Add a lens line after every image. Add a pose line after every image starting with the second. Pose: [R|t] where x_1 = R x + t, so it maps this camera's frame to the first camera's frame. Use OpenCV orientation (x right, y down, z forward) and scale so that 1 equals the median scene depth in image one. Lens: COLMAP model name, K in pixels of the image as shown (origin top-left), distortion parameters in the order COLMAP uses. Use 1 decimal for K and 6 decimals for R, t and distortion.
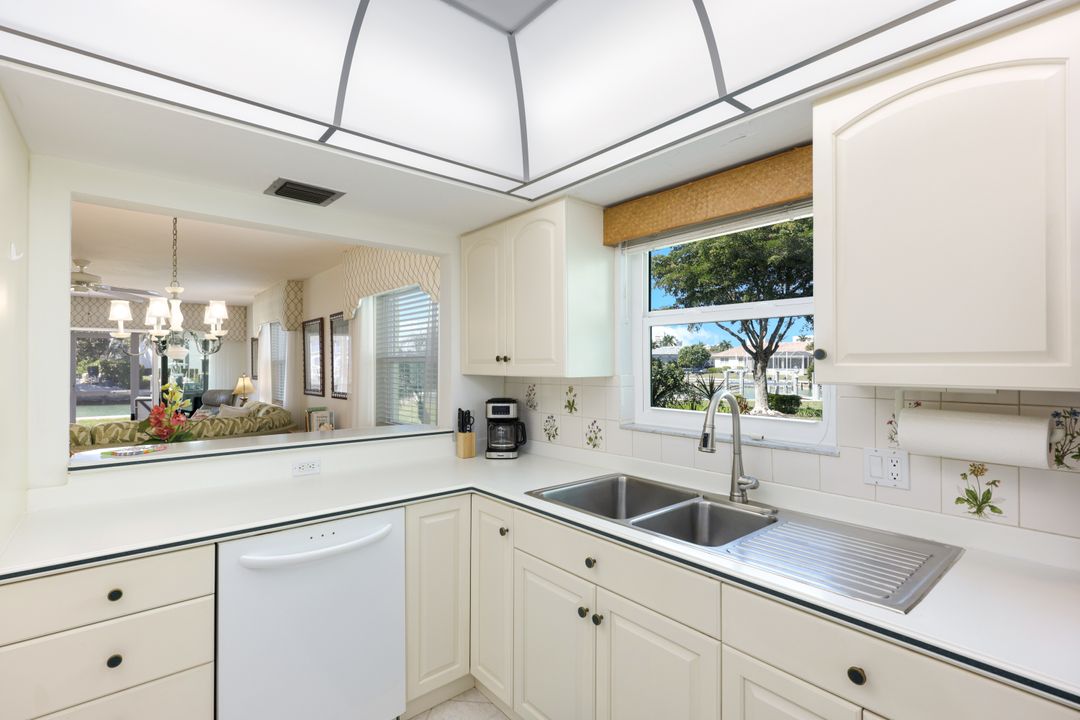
lens RADIAL K [[495.7, 0, 545.2], [0, 495.7, 364.0], [0, 0, 1]] dist [0.002473, 0.000186]
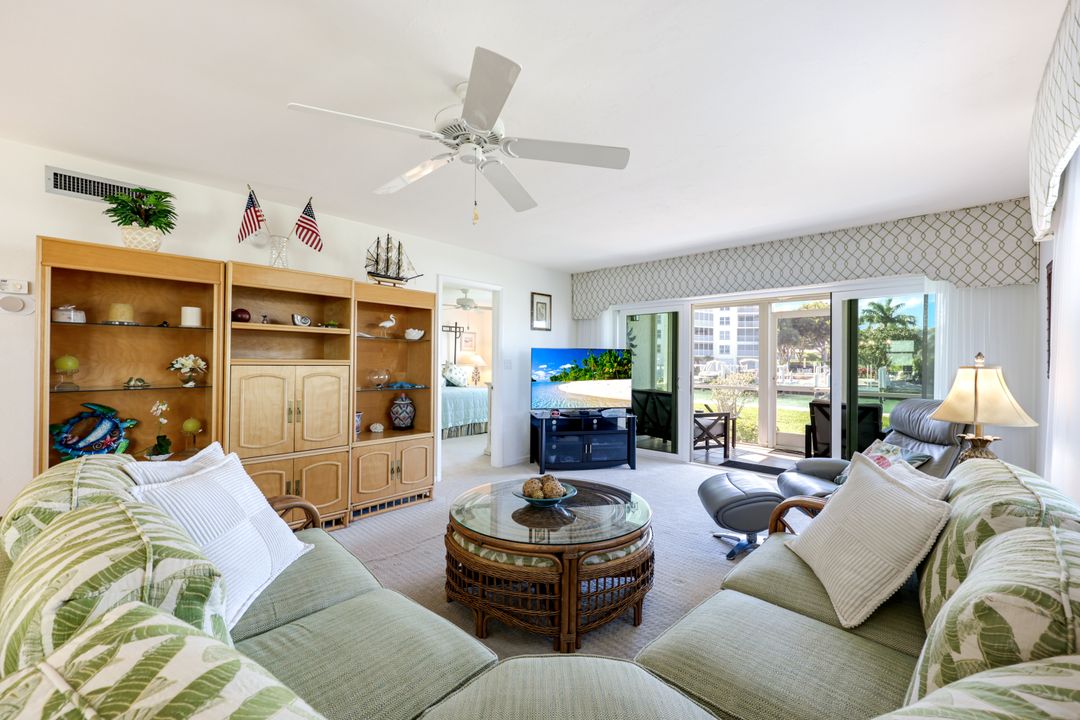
lens RADIAL K [[433.2, 0, 540.0], [0, 433.2, 360.0], [0, 0, 1]] dist [0.000166, -0.000119]
pose [[0.105218, -0.001772, -0.994448, -1.047716], [-0.008801, 0.999958, -0.002713, 0.068631], [0.994410, 0.009038, 0.105198, 1.990201]]
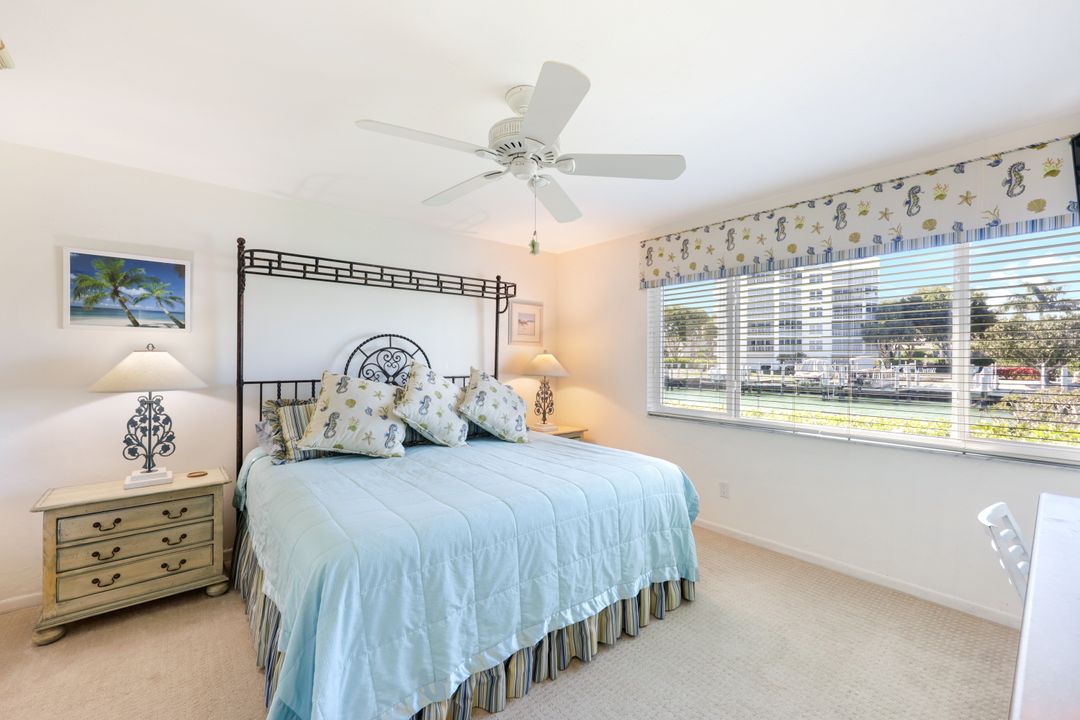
lens RADIAL K [[439.6, 0, 540.0], [0, 439.6, 360.0], [0, 0, 1]] dist [-0.000359, 0.000163]
pose [[-0.013336, 0.002291, -0.999908, -3.149262], [-0.005976, 0.999979, 0.002371, 0.044245], [0.999893, 0.006007, -0.013322, 1.841845]]
